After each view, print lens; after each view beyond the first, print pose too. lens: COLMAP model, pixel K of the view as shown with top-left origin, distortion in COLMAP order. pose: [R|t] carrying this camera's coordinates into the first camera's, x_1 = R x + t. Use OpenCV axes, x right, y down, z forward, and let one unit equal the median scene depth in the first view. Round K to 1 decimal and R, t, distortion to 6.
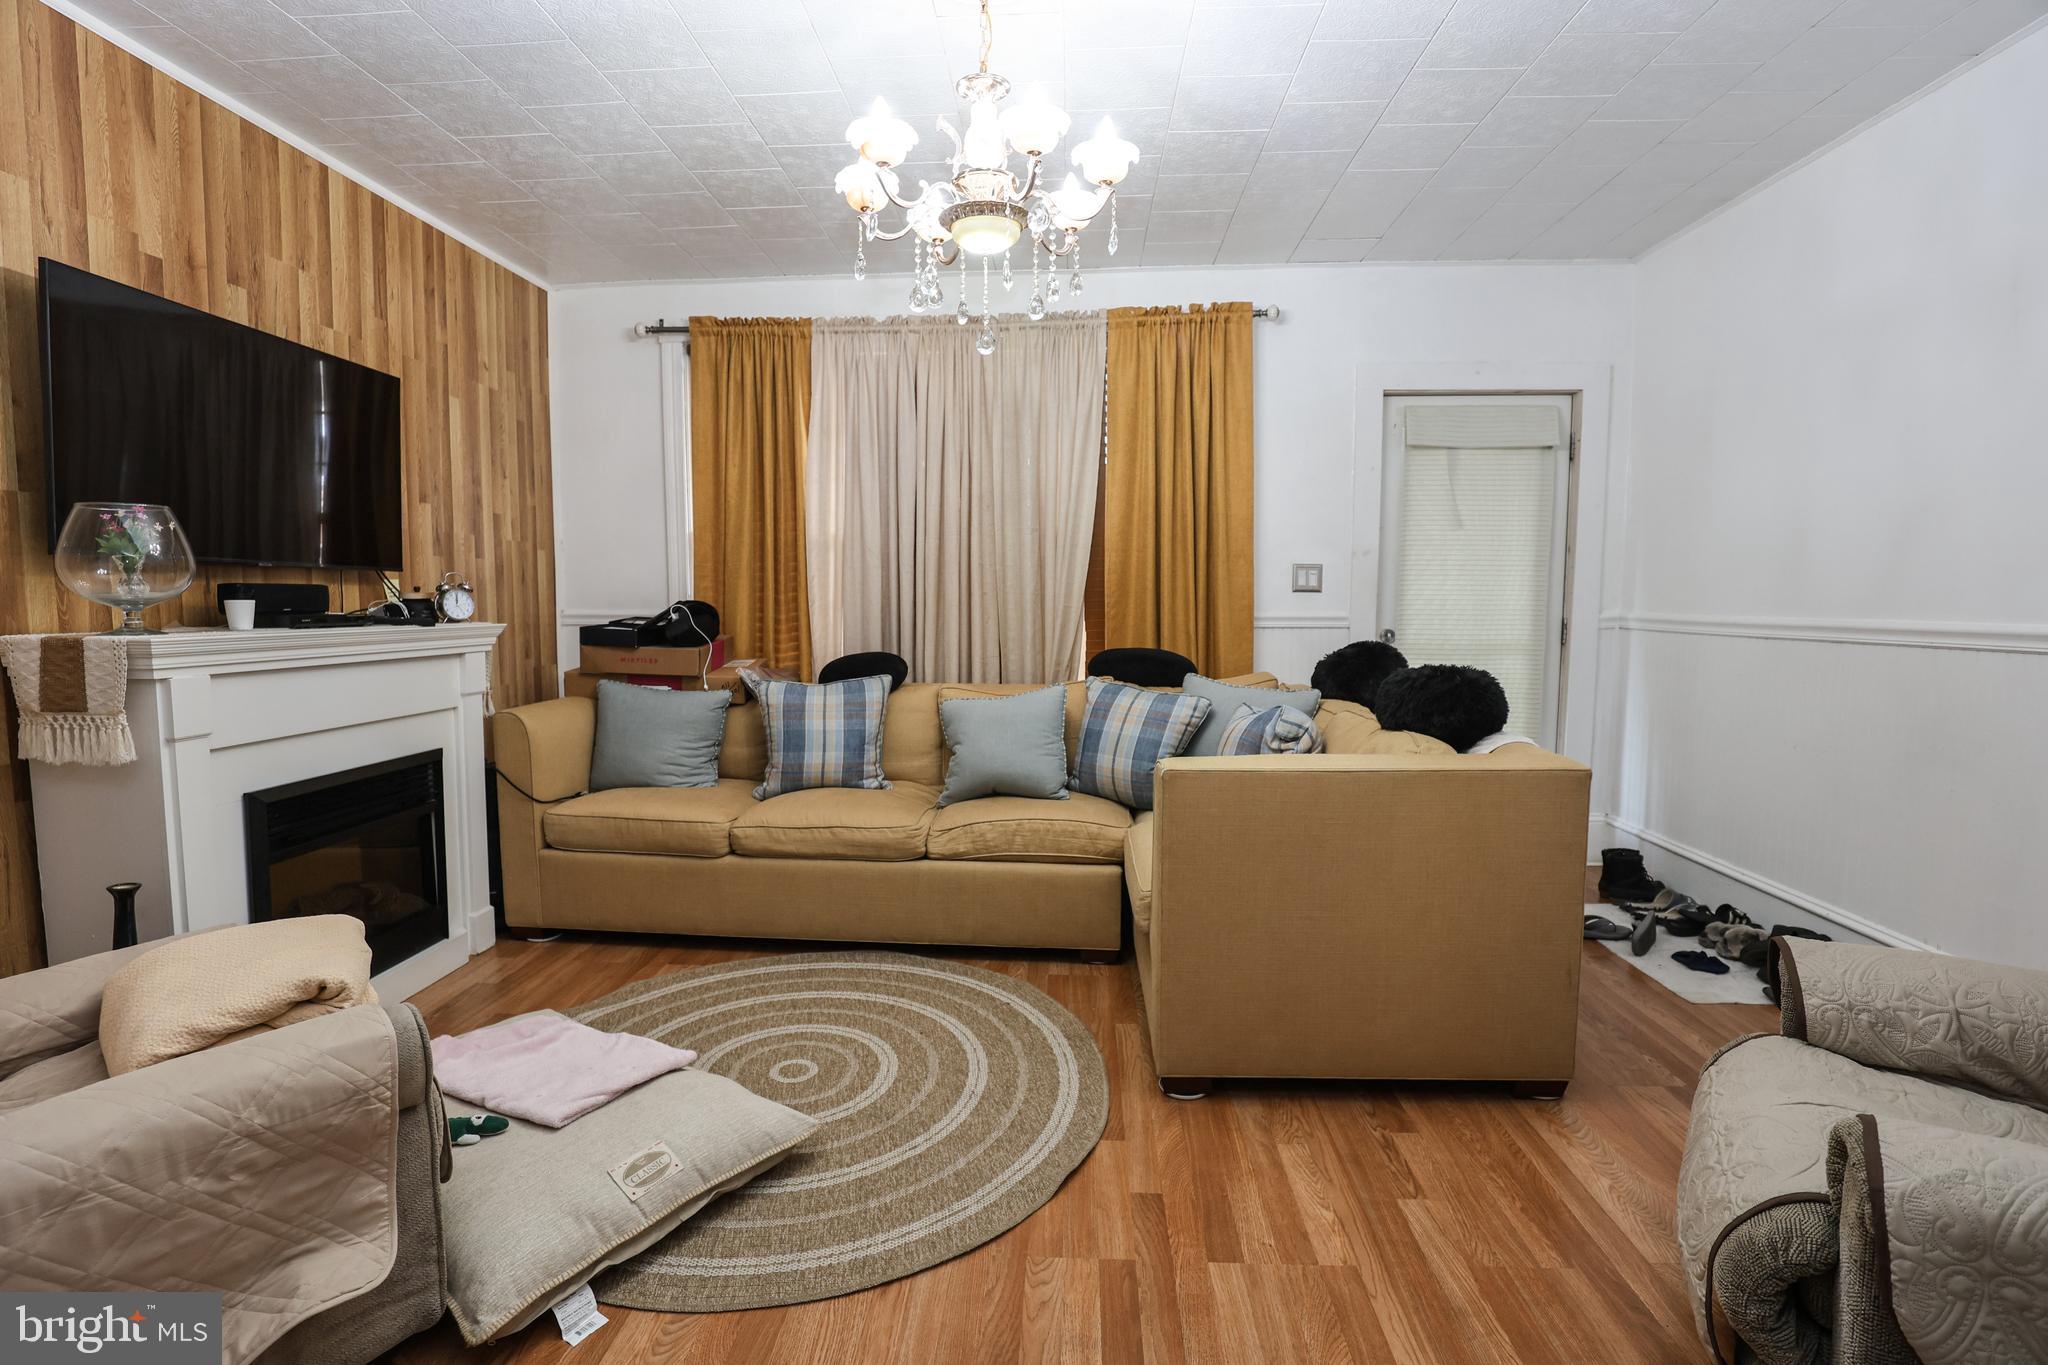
lens RADIAL K [[1028.3, 0, 983.9], [0, 1028.3, 689.6], [0, 0, 1]] dist [-0.030179, 0.001664]
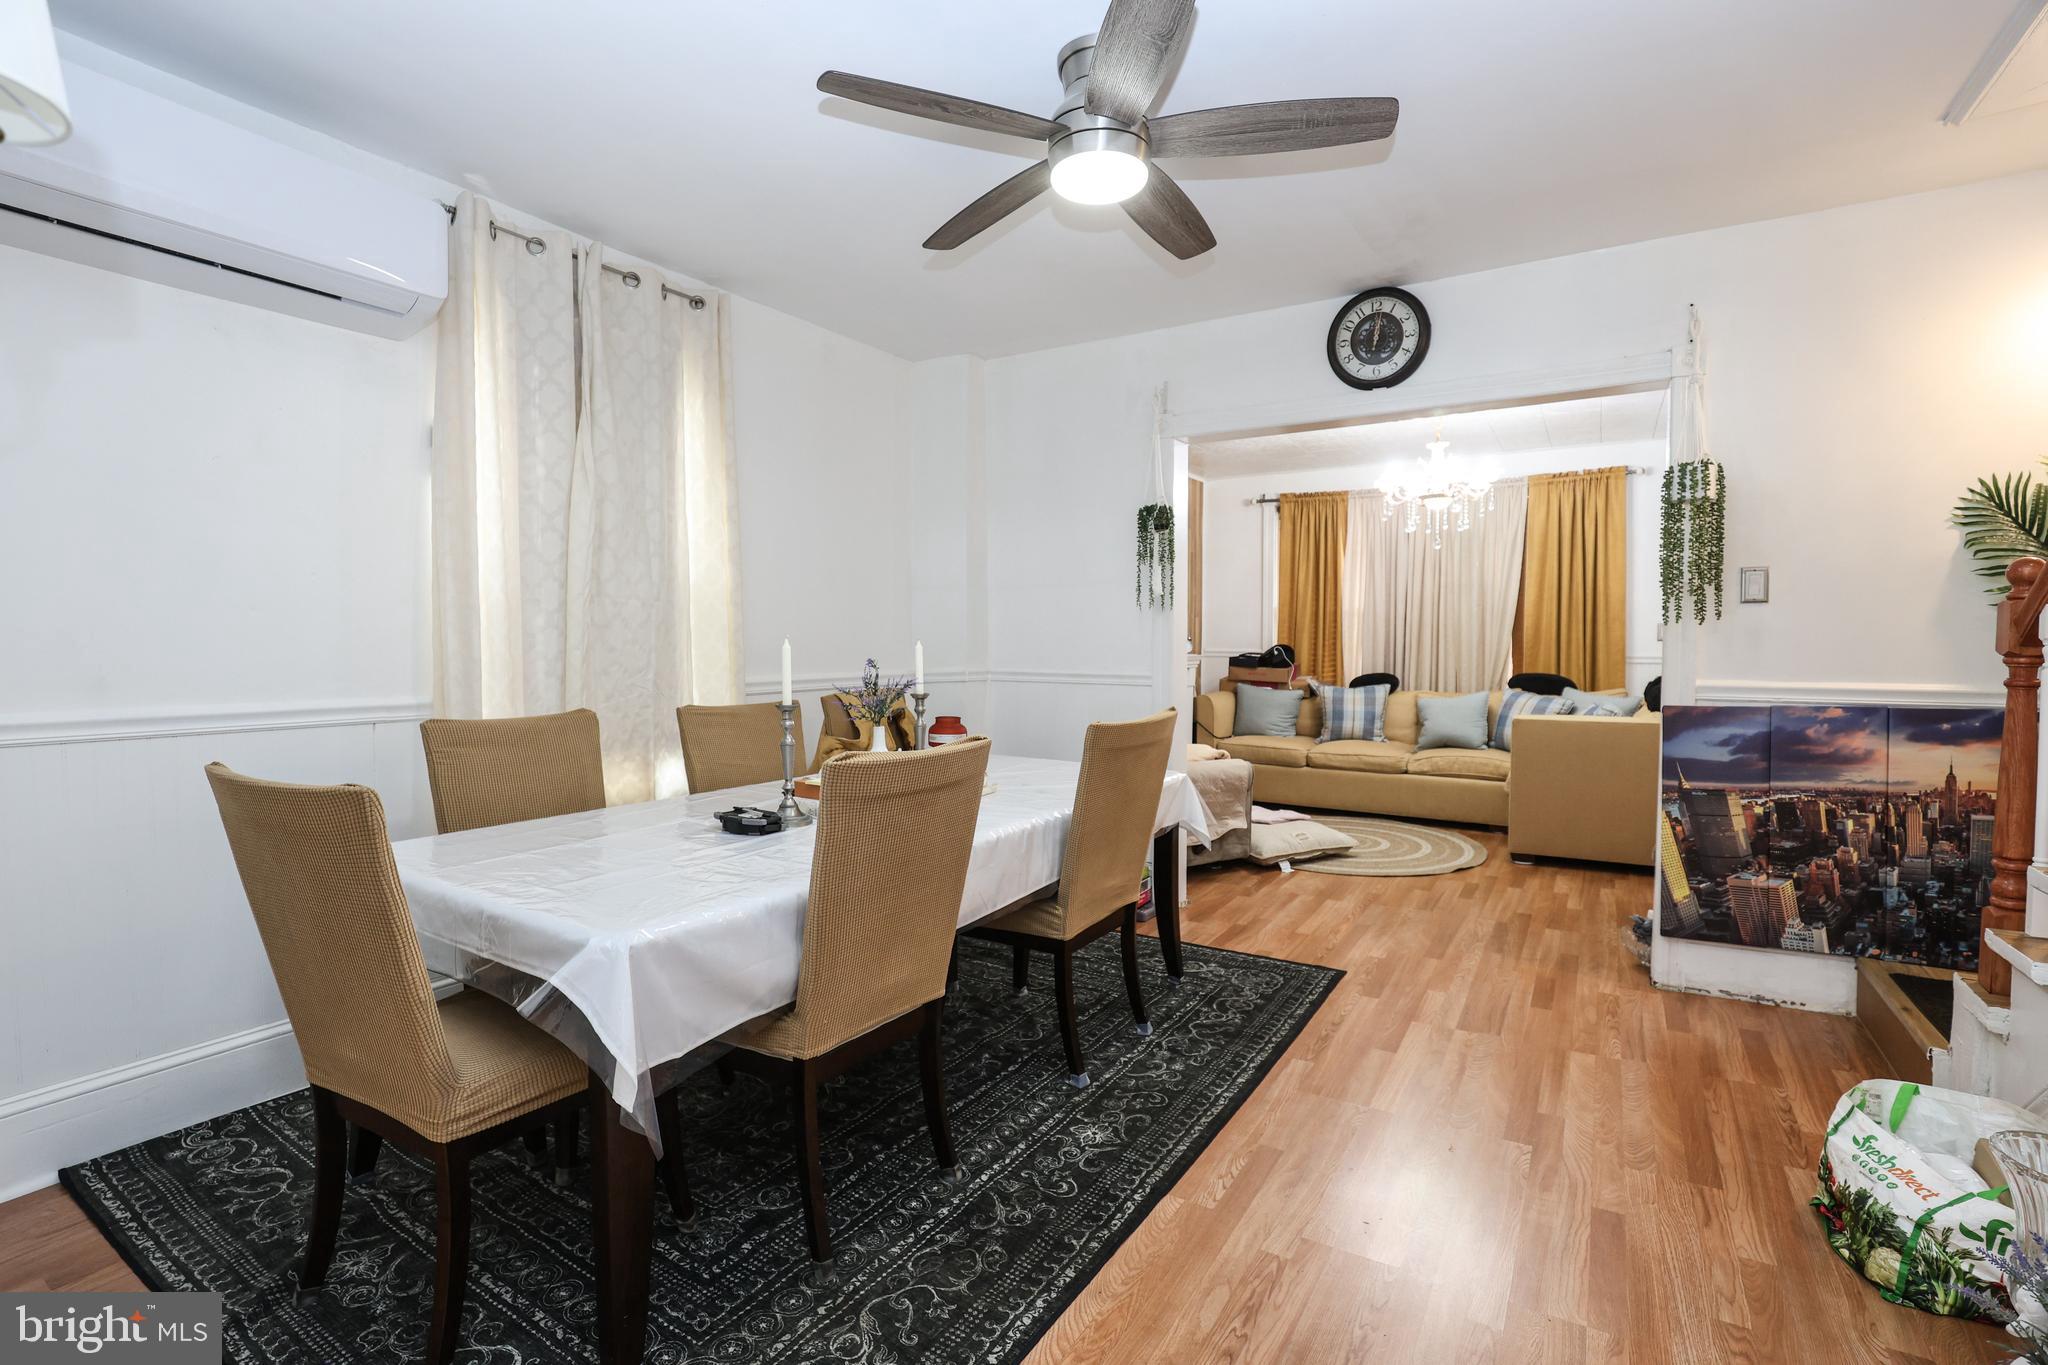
lens RADIAL K [[967.4, 0, 1028.2], [0, 967.4, 677.6], [0, 0, 1]] dist [-0.027946, -0.000326]
pose [[0.903942, 0.021593, -0.427111, 0.065666], [-0.041248, 0.998470, -0.036820, 0.066356], [0.425662, 0.050900, 0.903449, -0.893578]]
